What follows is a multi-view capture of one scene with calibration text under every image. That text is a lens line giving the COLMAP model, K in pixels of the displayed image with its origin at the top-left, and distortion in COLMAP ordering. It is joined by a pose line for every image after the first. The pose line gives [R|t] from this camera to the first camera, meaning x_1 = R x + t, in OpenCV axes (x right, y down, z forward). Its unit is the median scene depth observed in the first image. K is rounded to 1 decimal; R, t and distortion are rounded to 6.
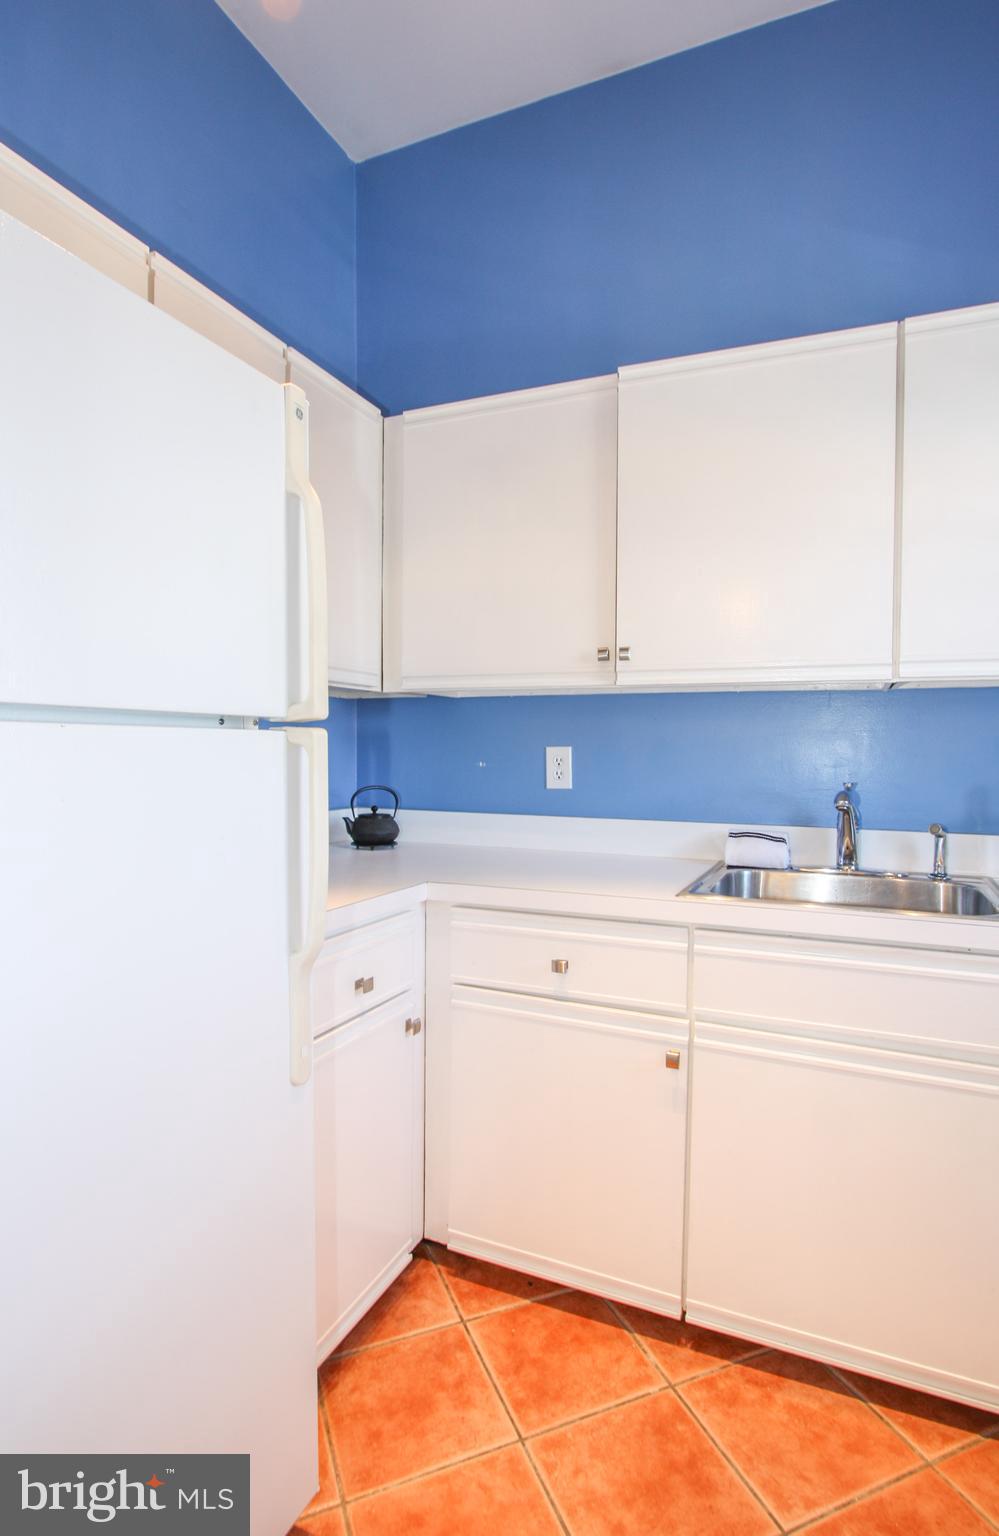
lens RADIAL K [[780.6, 0, 493.6], [0, 780.6, 760.7], [0, 0, 1]] dist [-0.008505, -0.000140]
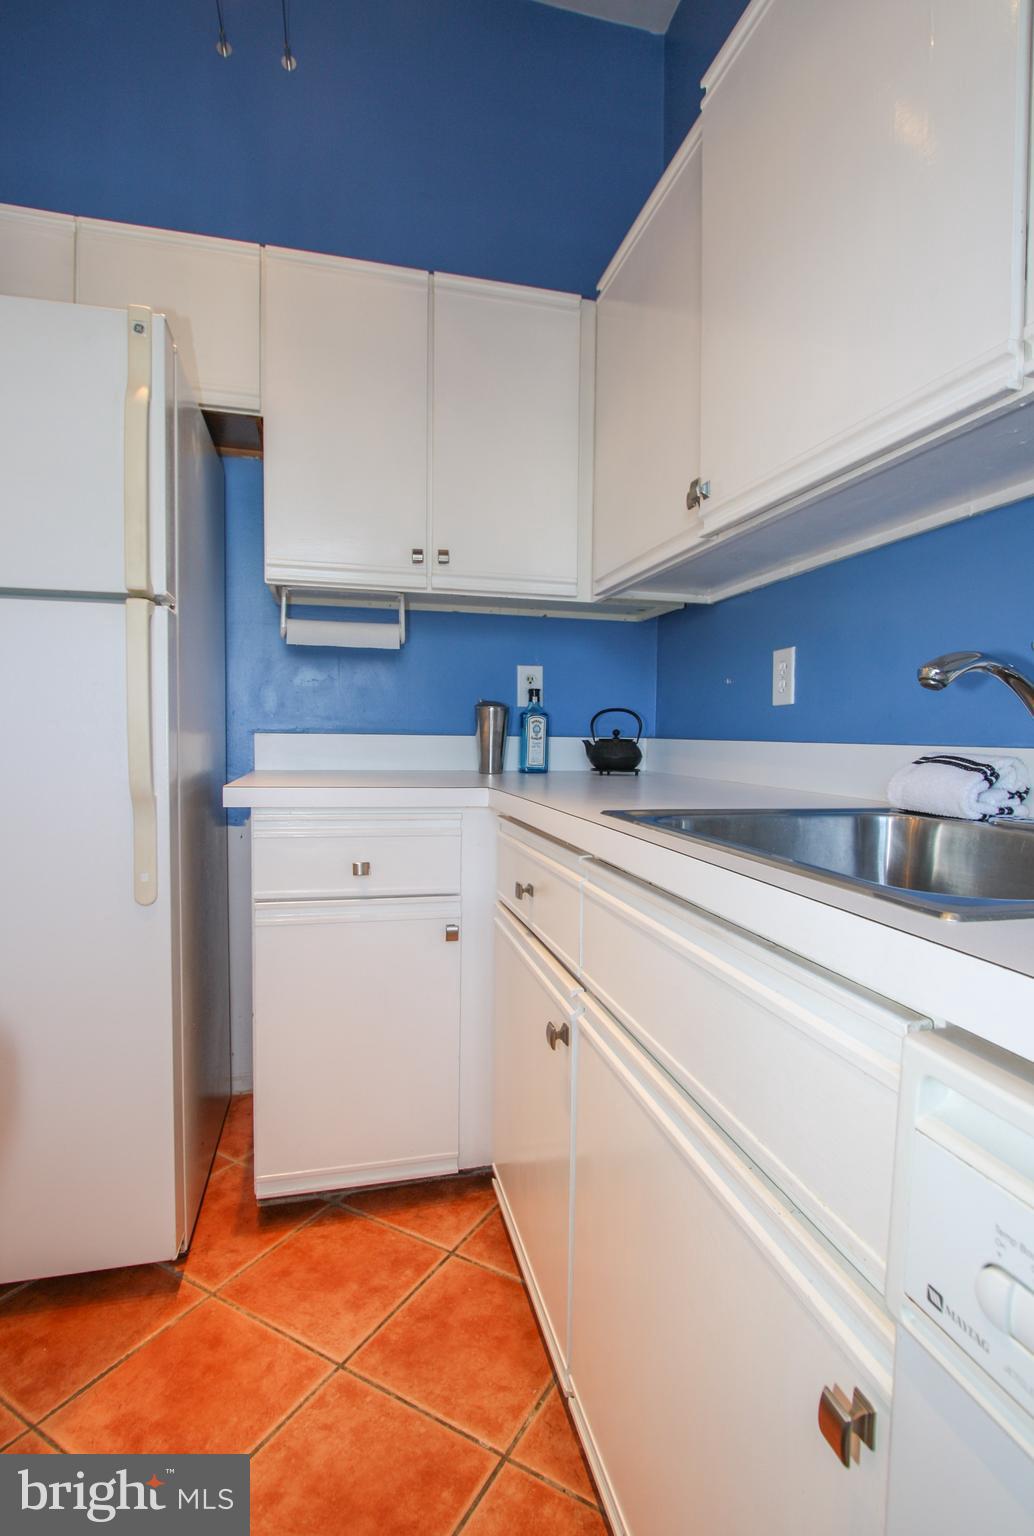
lens RADIAL K [[744.1, 0, 522.5], [0, 744.1, 766.9], [0, 0, 1]] dist [-0.006260, -0.000295]
pose [[0.629897, 0.038728, -0.775713, 0.785782], [-0.021099, 0.999241, 0.032755, 0.125413], [0.776392, -0.004266, 0.630236, 0.585840]]
